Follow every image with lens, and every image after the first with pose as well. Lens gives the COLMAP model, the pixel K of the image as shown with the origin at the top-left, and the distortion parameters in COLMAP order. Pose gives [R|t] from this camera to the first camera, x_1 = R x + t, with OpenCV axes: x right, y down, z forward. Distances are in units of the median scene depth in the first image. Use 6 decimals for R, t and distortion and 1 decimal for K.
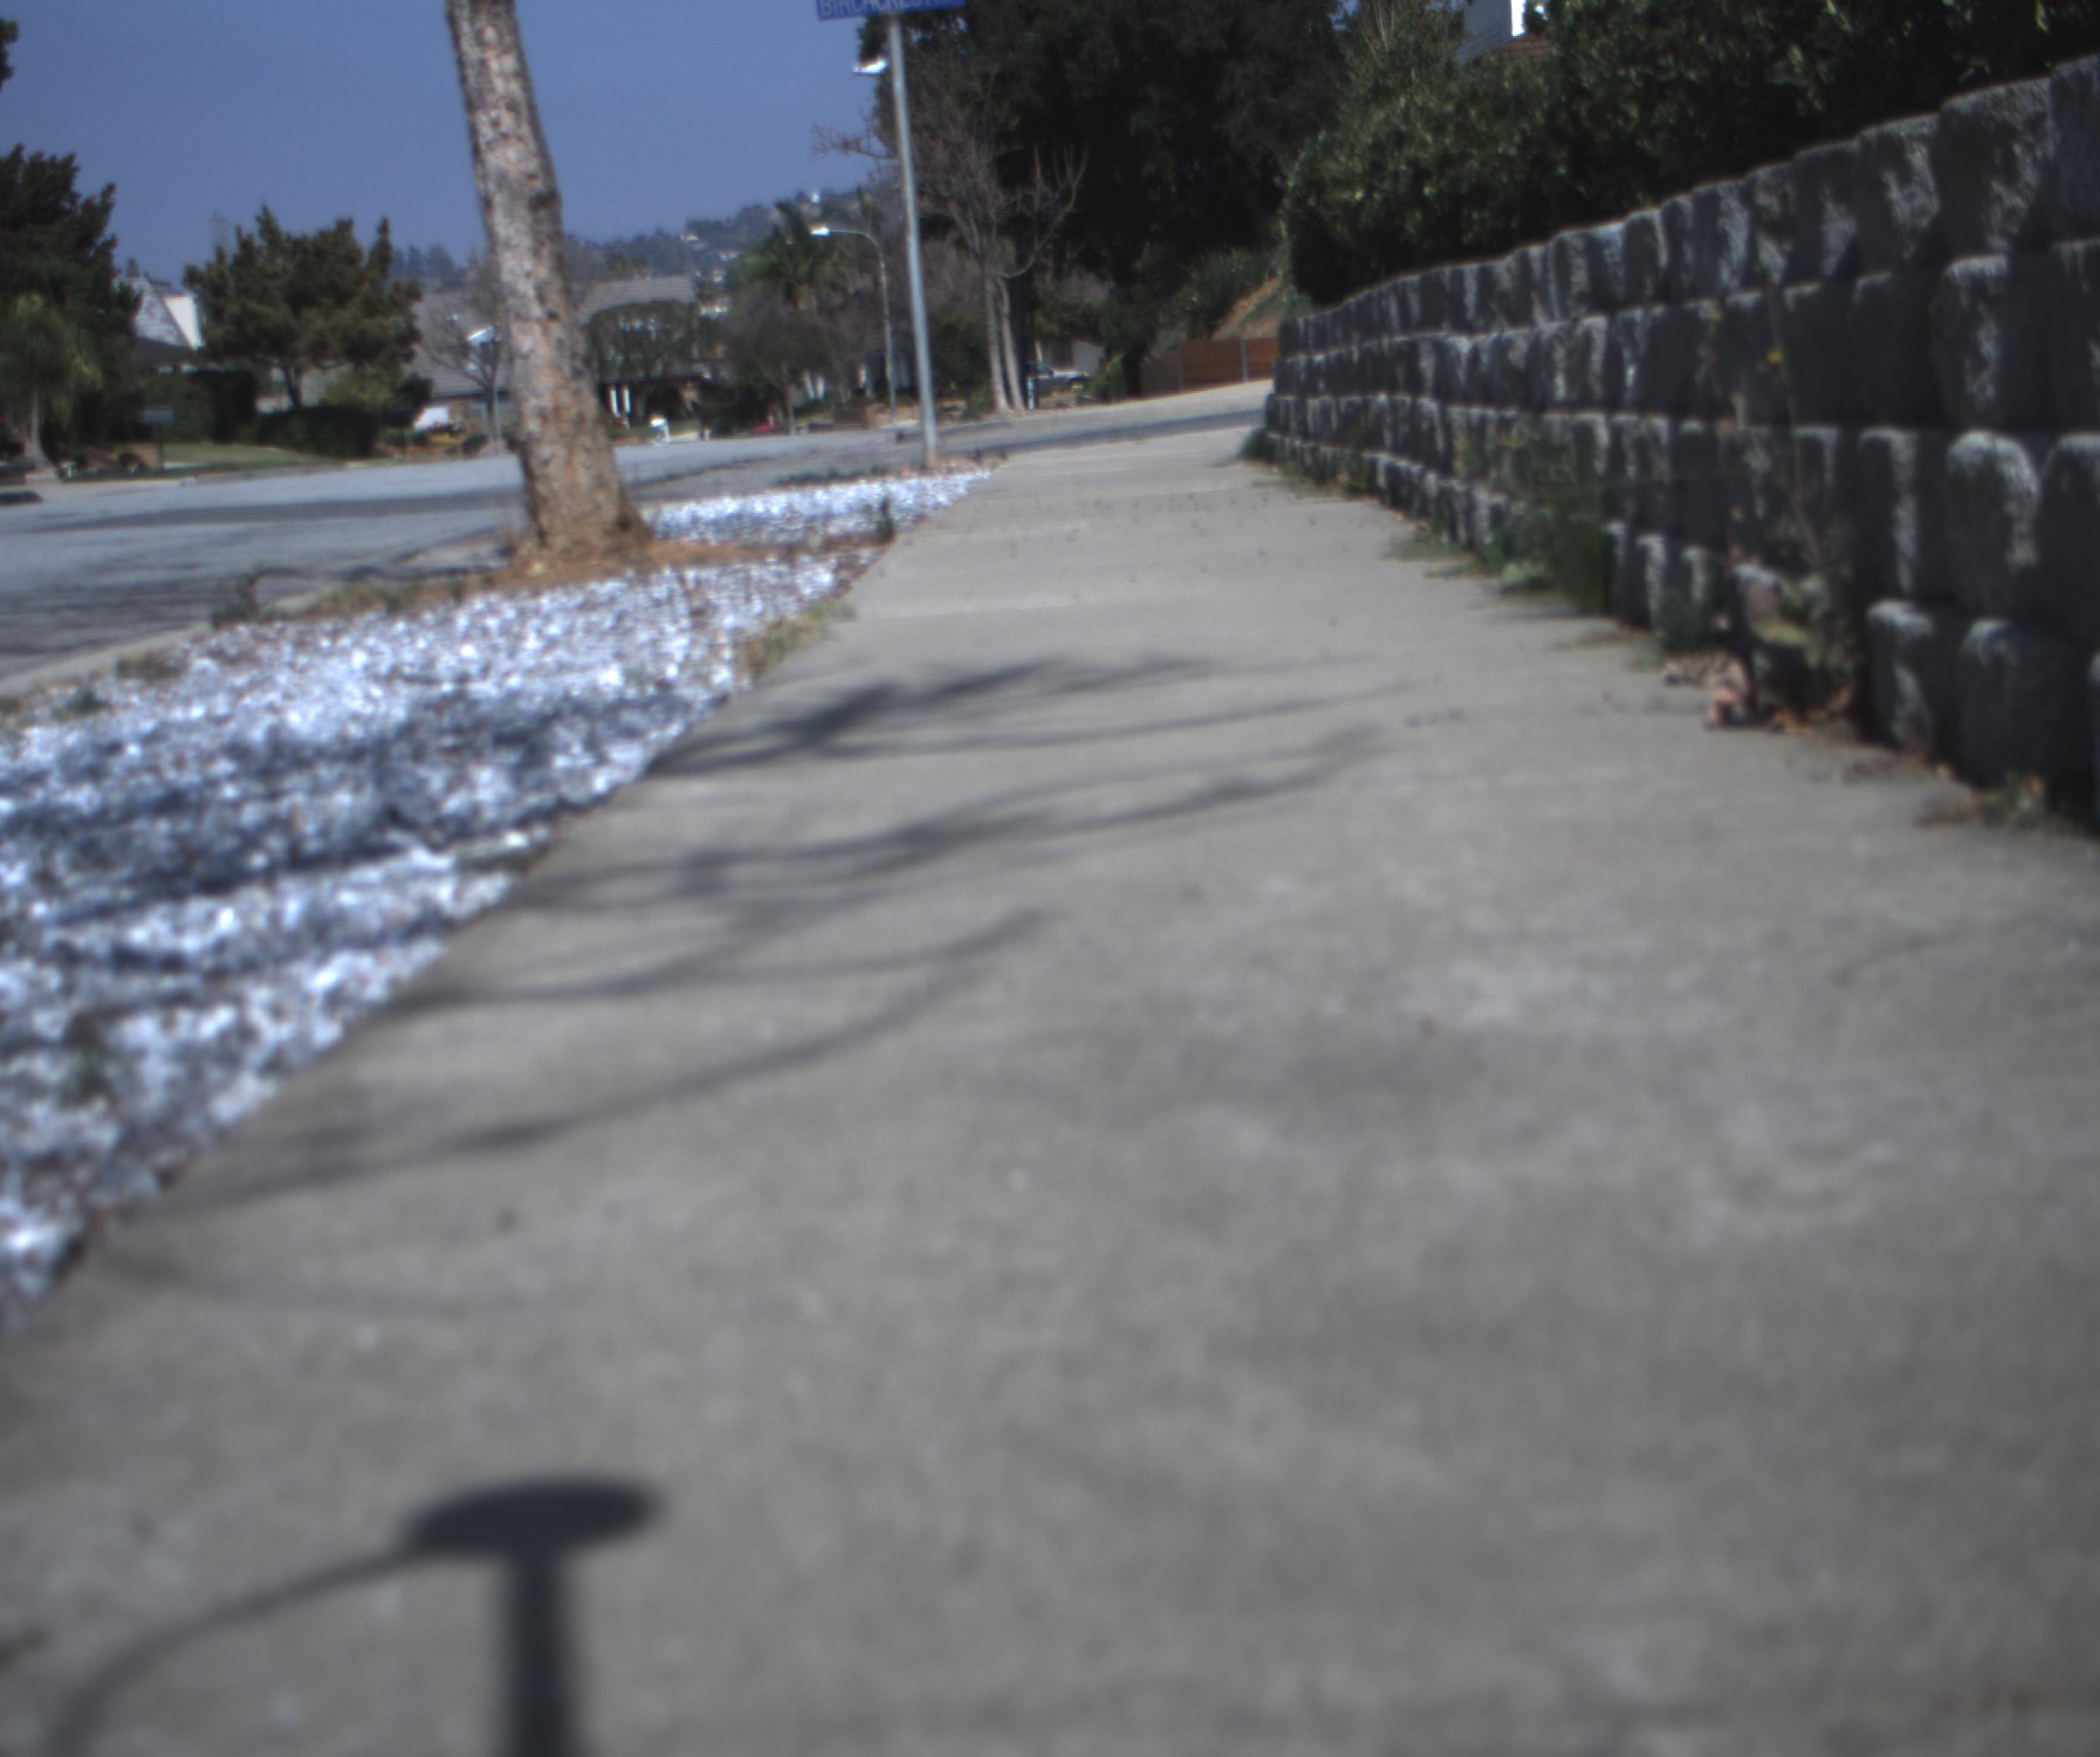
lens RADIAL K [[3914.4, 0, 1050.0], [0, 3914.4, 878.5], [0, 0, 1]] dist [-0.185766, 0.882160]
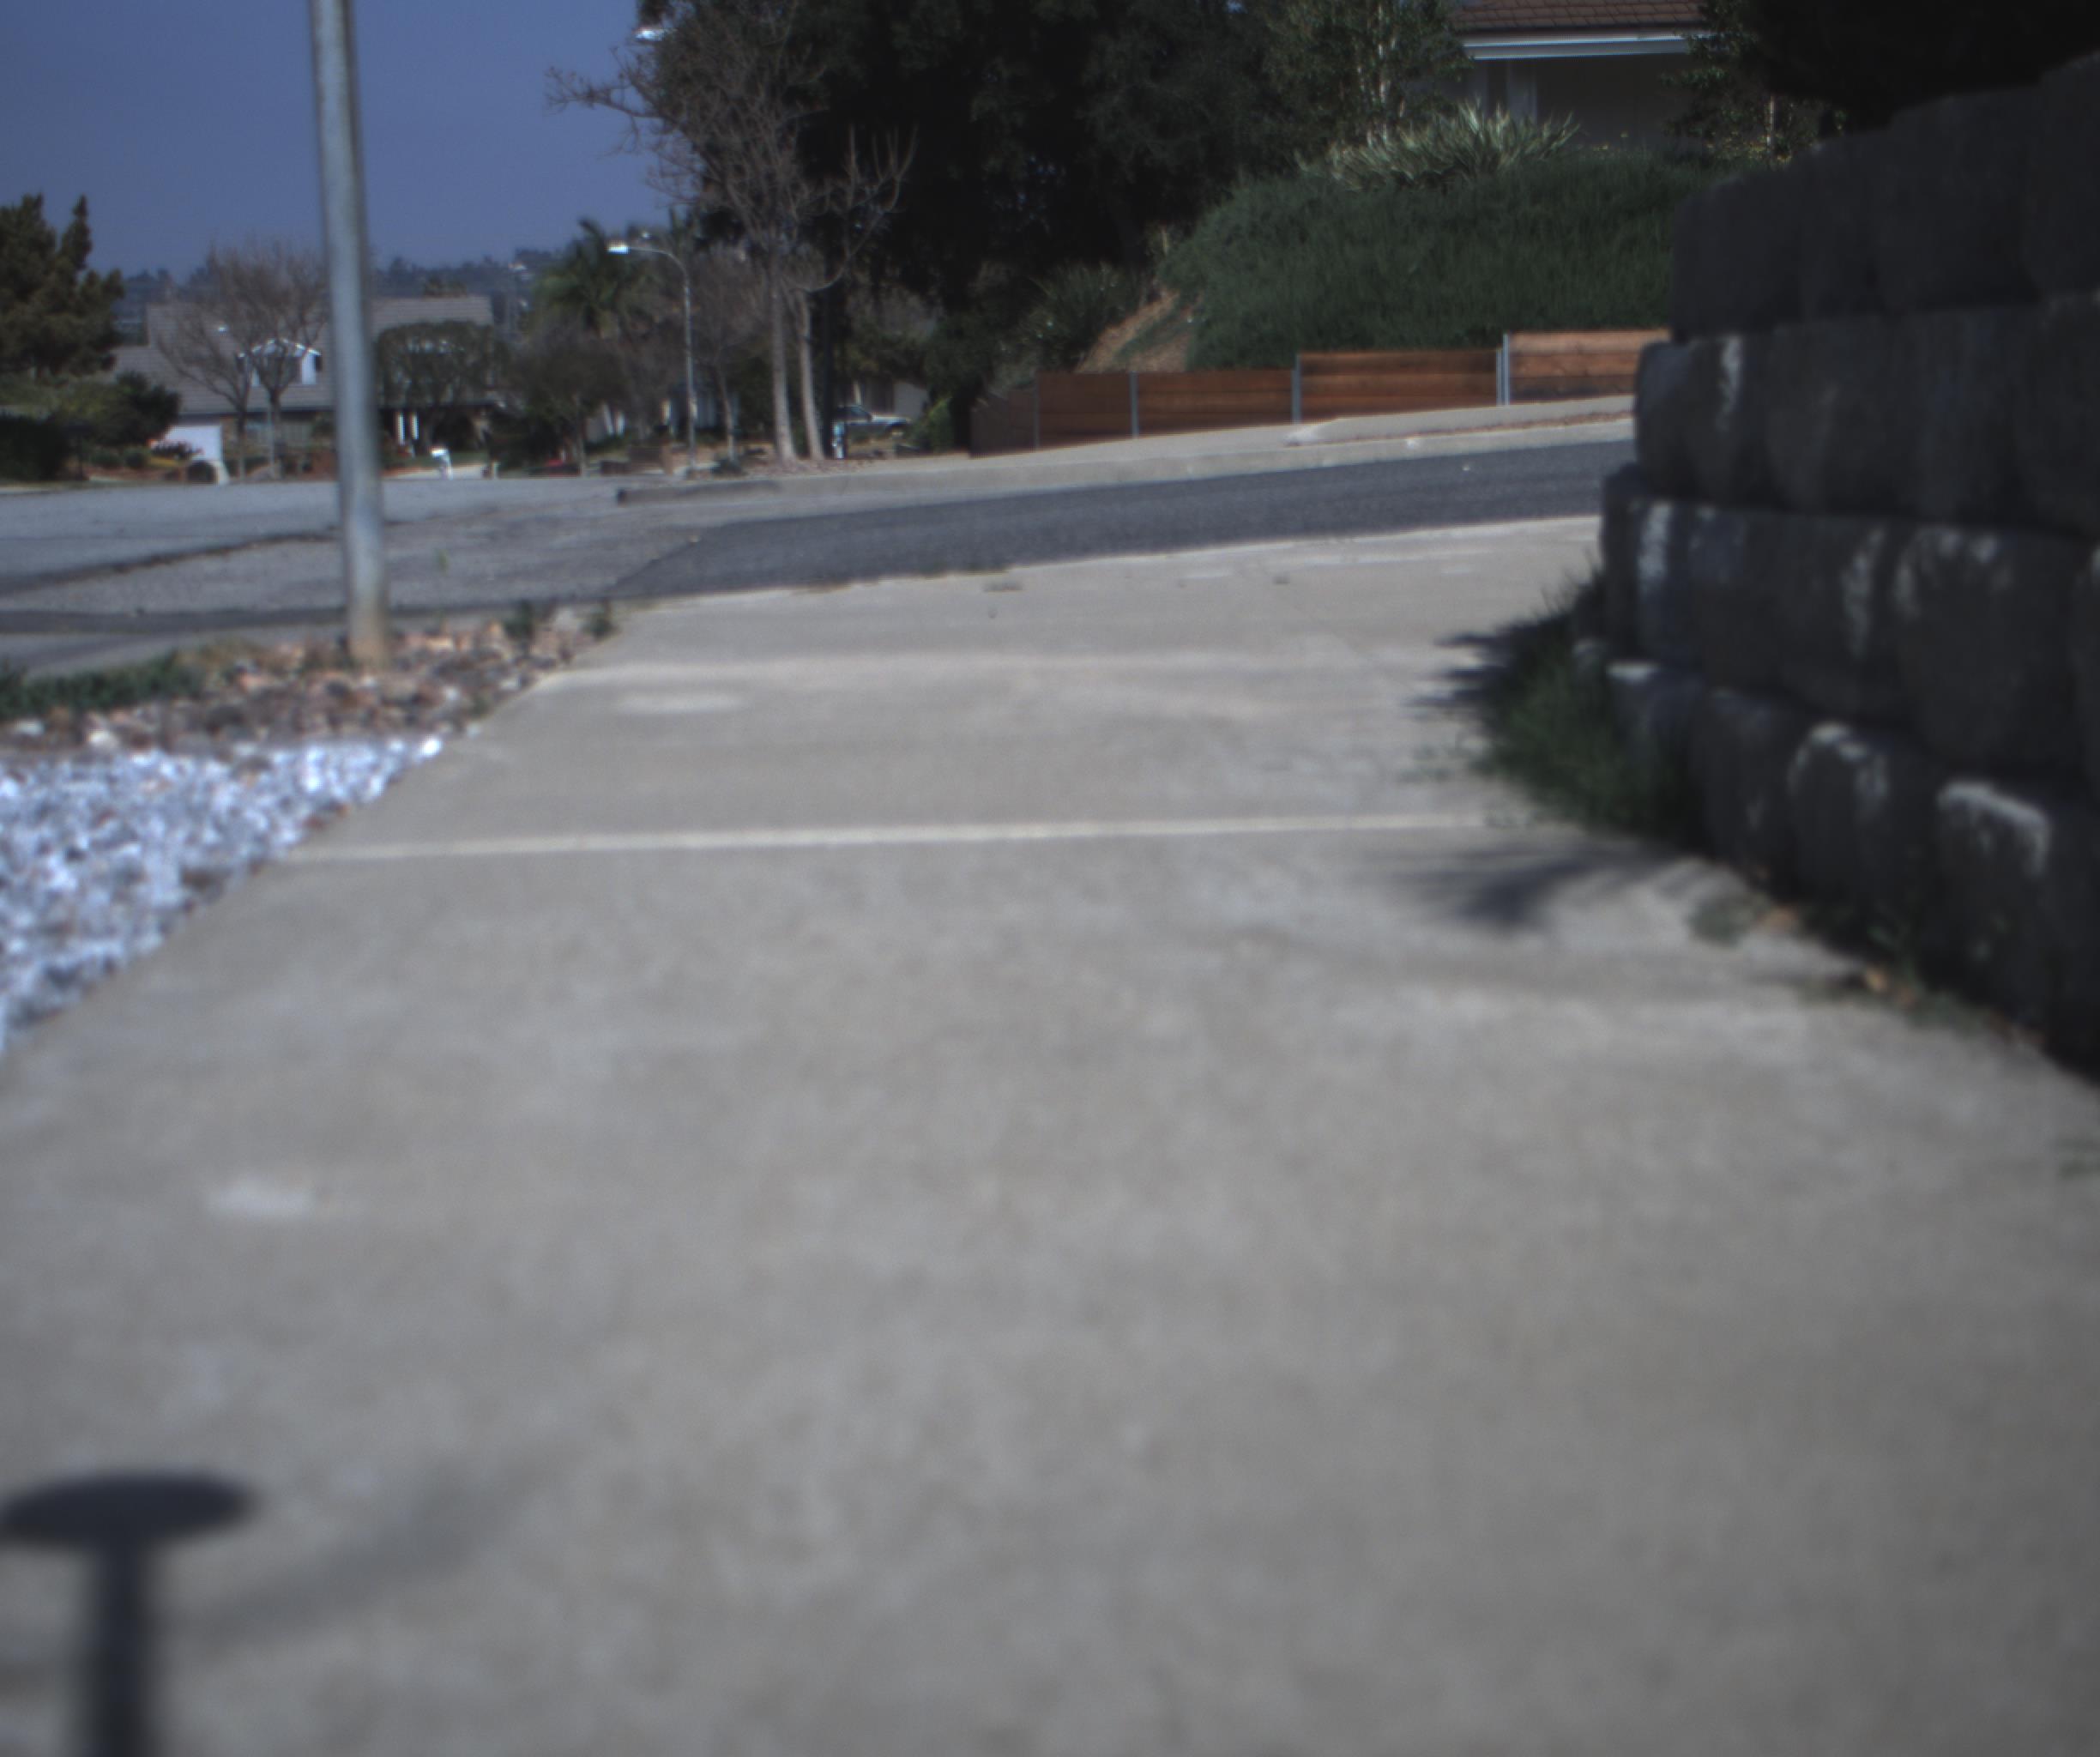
lens RADIAL K [[3914.4, 0, 1050.0], [0, 3914.4, 878.5], [0, 0, 1]] dist [-0.185766, 0.882160]
pose [[0.997988, 0.039612, 0.049503, 0.003464], [-0.038980, 0.999146, -0.013682, -0.026292], [-0.050003, 0.011725, 0.998680, 0.209061]]
